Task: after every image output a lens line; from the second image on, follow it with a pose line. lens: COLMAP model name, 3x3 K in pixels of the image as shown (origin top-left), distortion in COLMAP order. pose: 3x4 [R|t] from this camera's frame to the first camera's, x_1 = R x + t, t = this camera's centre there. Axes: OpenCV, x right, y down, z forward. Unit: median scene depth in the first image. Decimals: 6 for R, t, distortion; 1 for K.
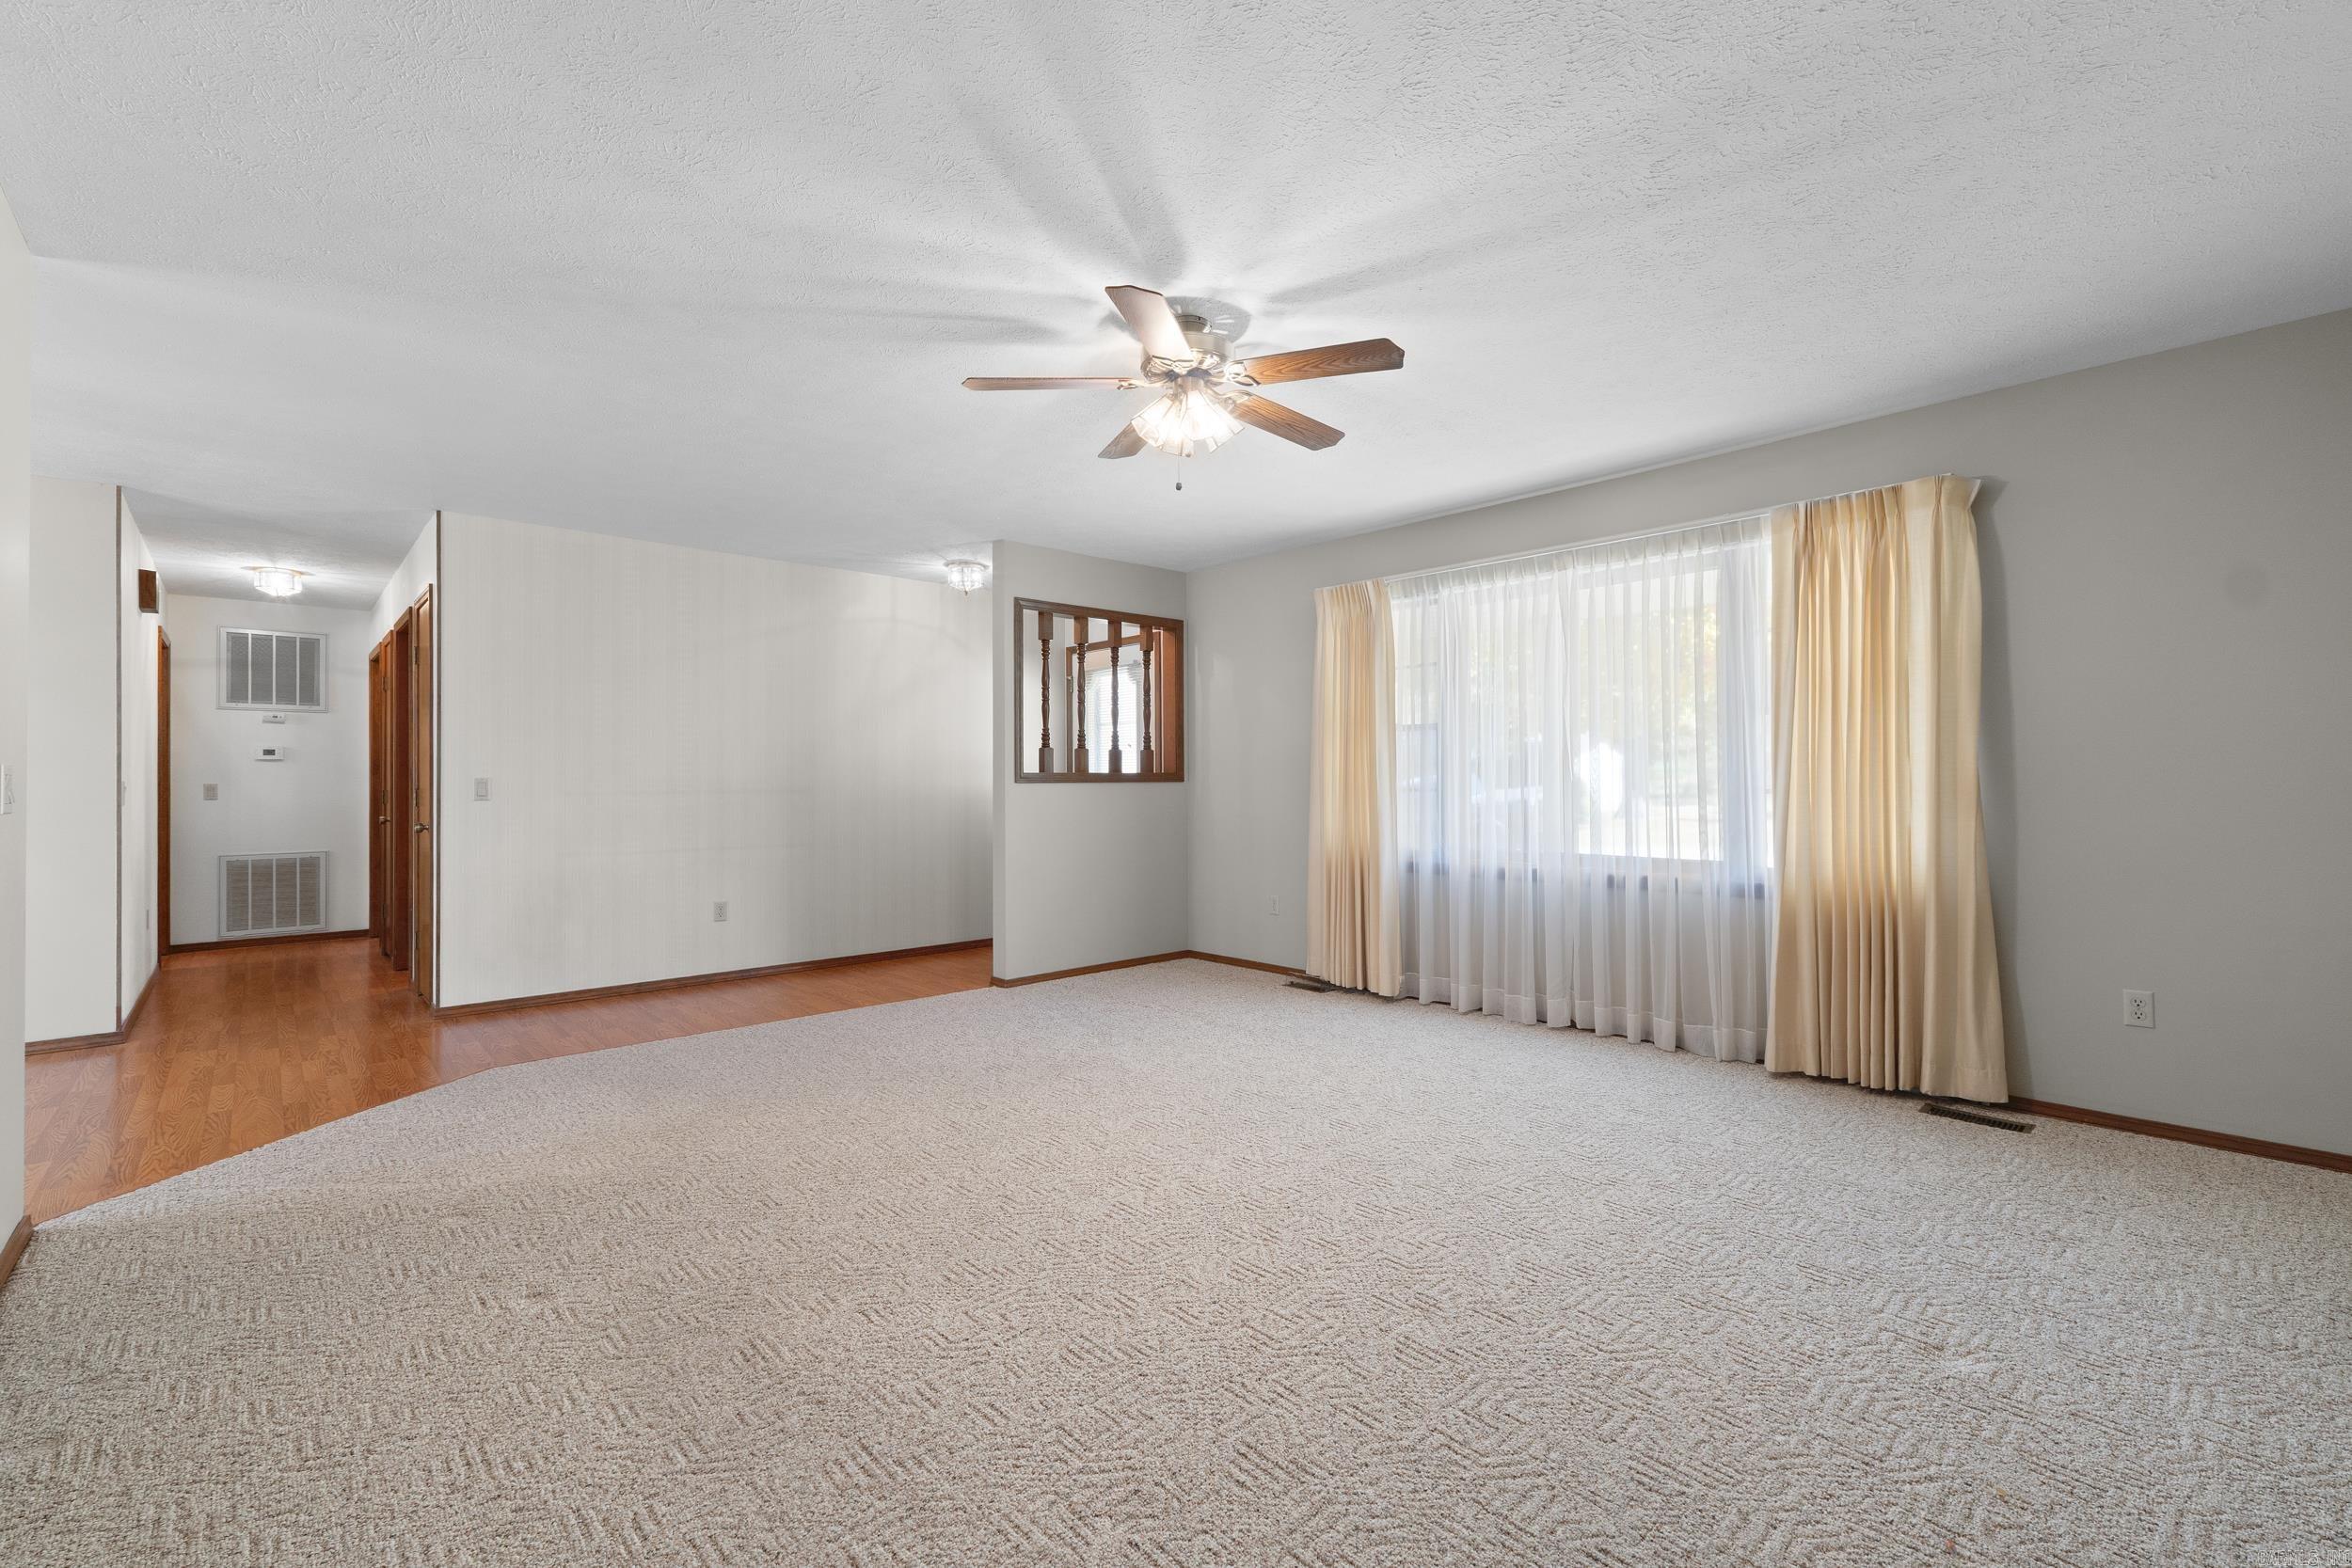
lens RADIAL K [[987.3, 0, 1180.0], [0, 987.3, 779.6], [0, 0, 1]] dist [0.001926, 0.000266]
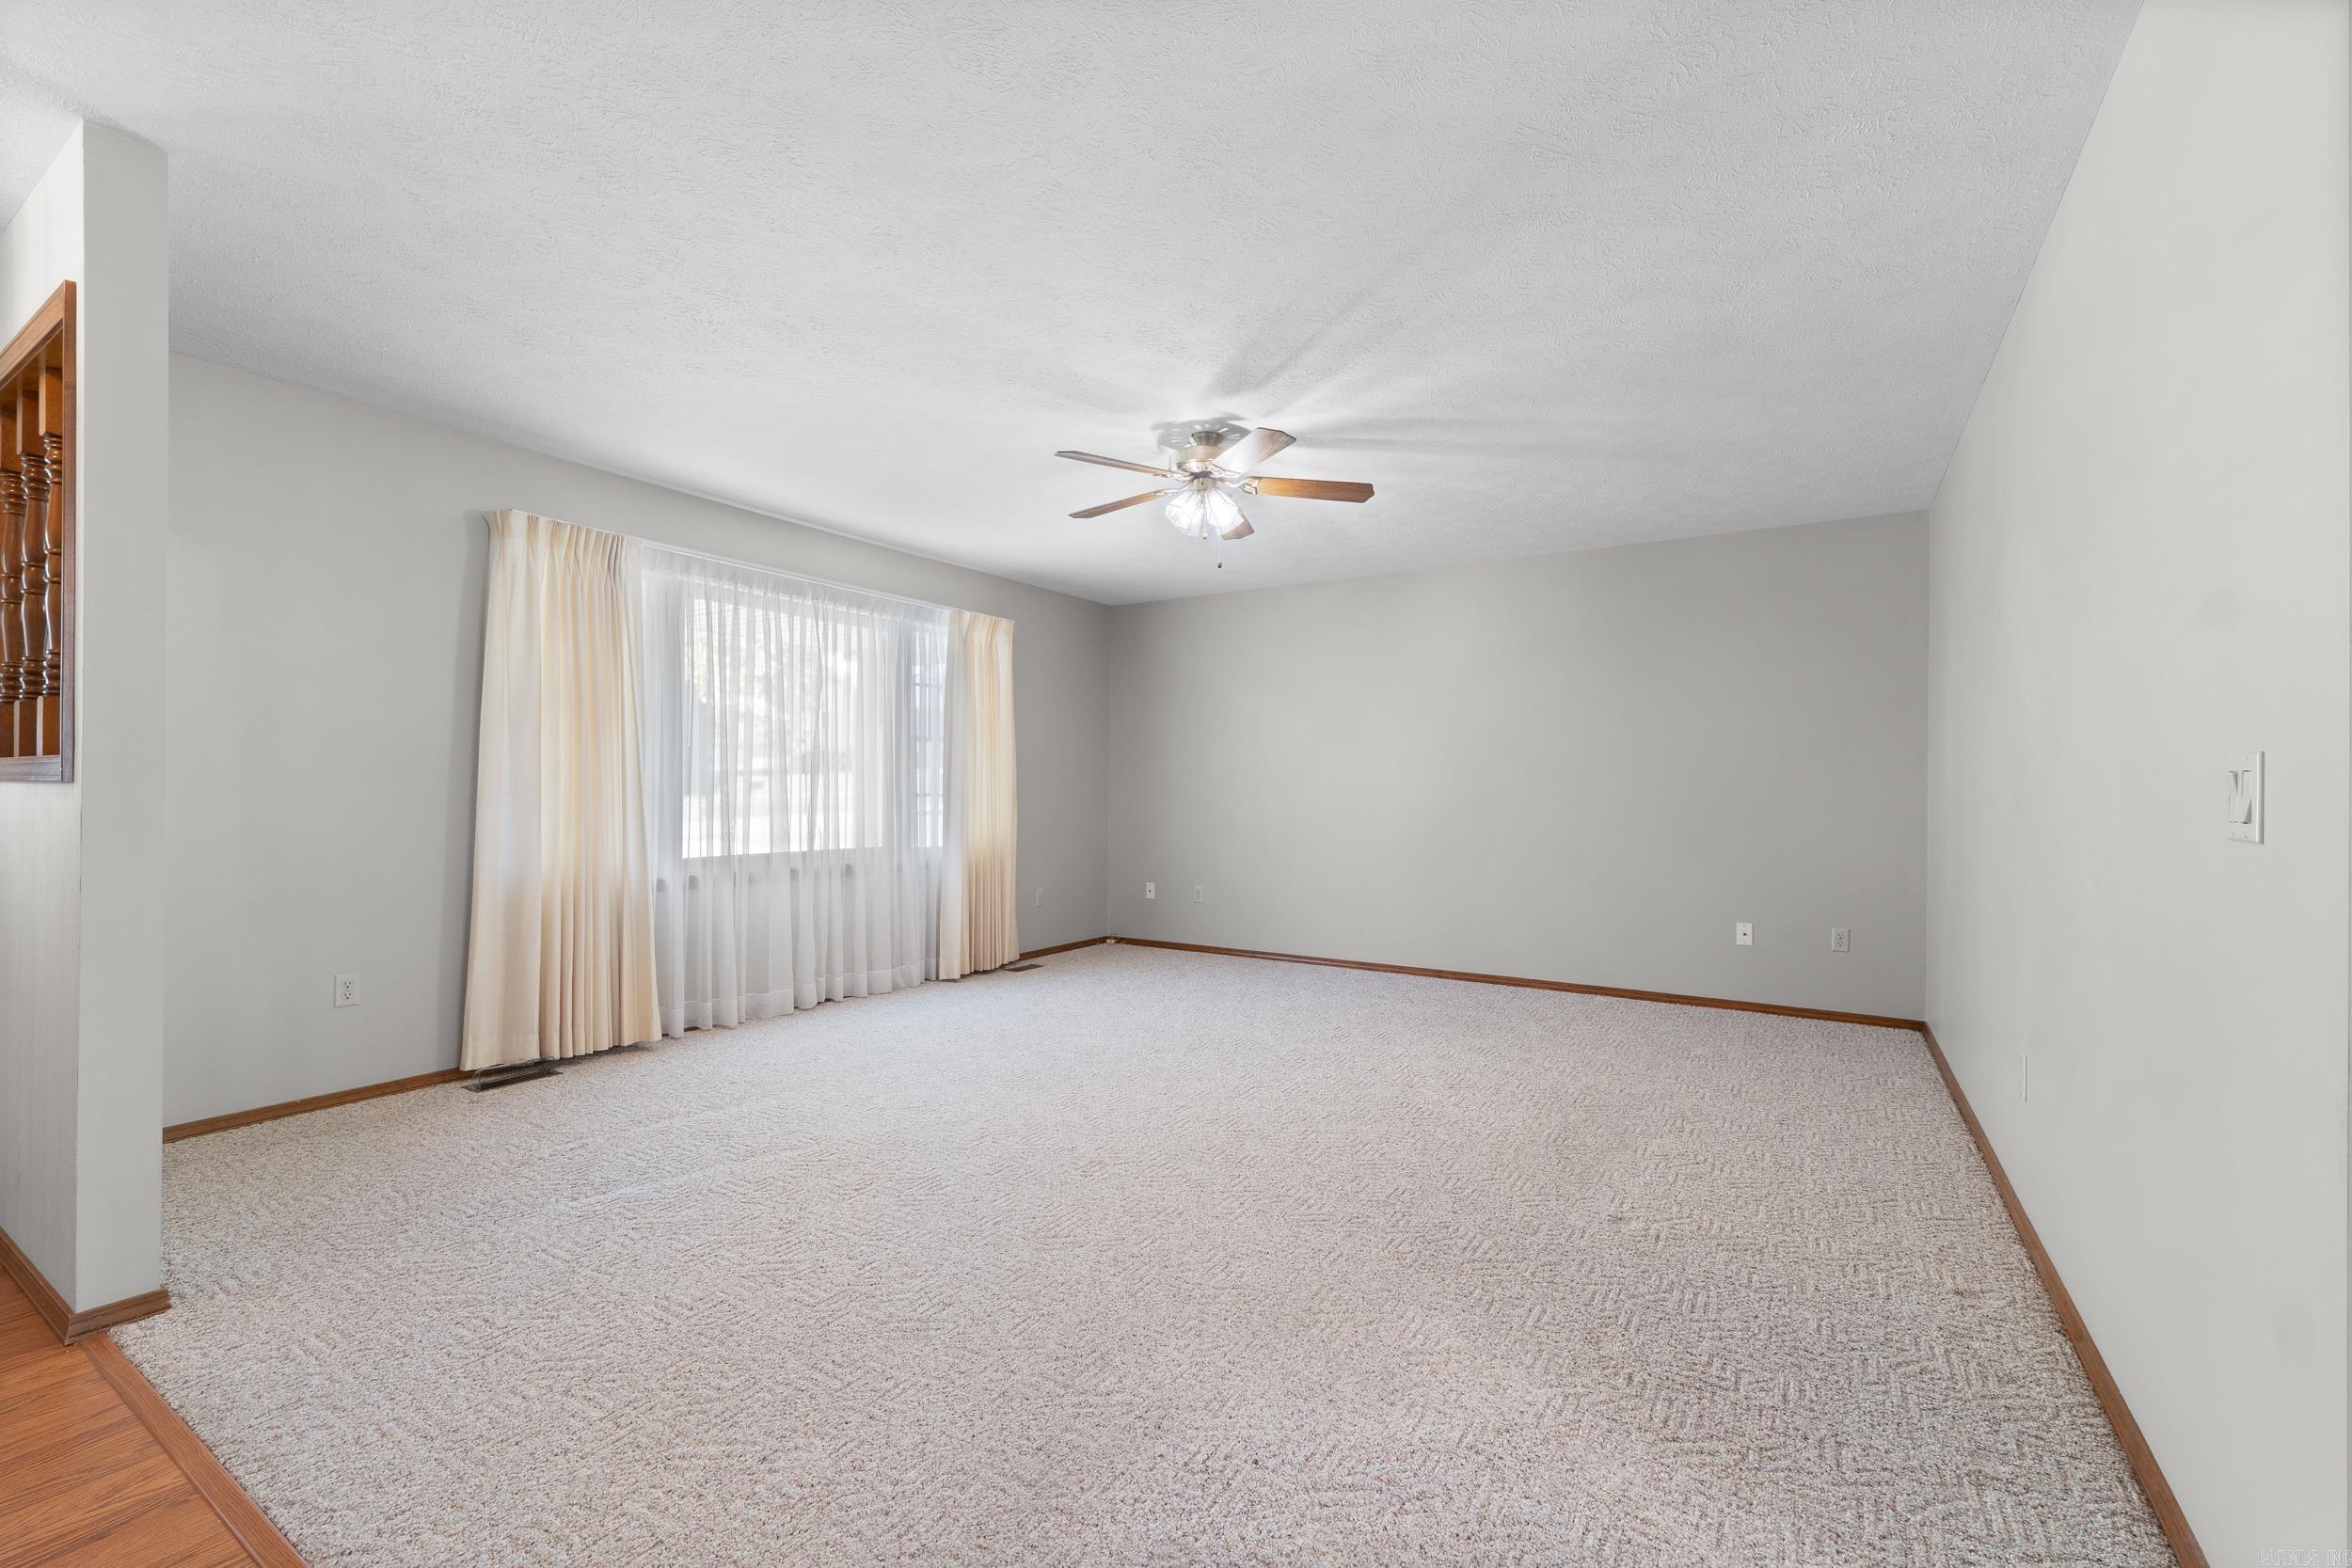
lens RADIAL K [[987.3, 0, 1180.0], [0, 987.3, 779.6], [0, 0, 1]] dist [0.001926, 0.000266]
pose [[-0.254984, 0.013297, 0.966854, -0.832590], [-0.008493, 0.999836, -0.015990, 0.008592], [-0.966908, -0.012288, -0.254829, 0.909414]]
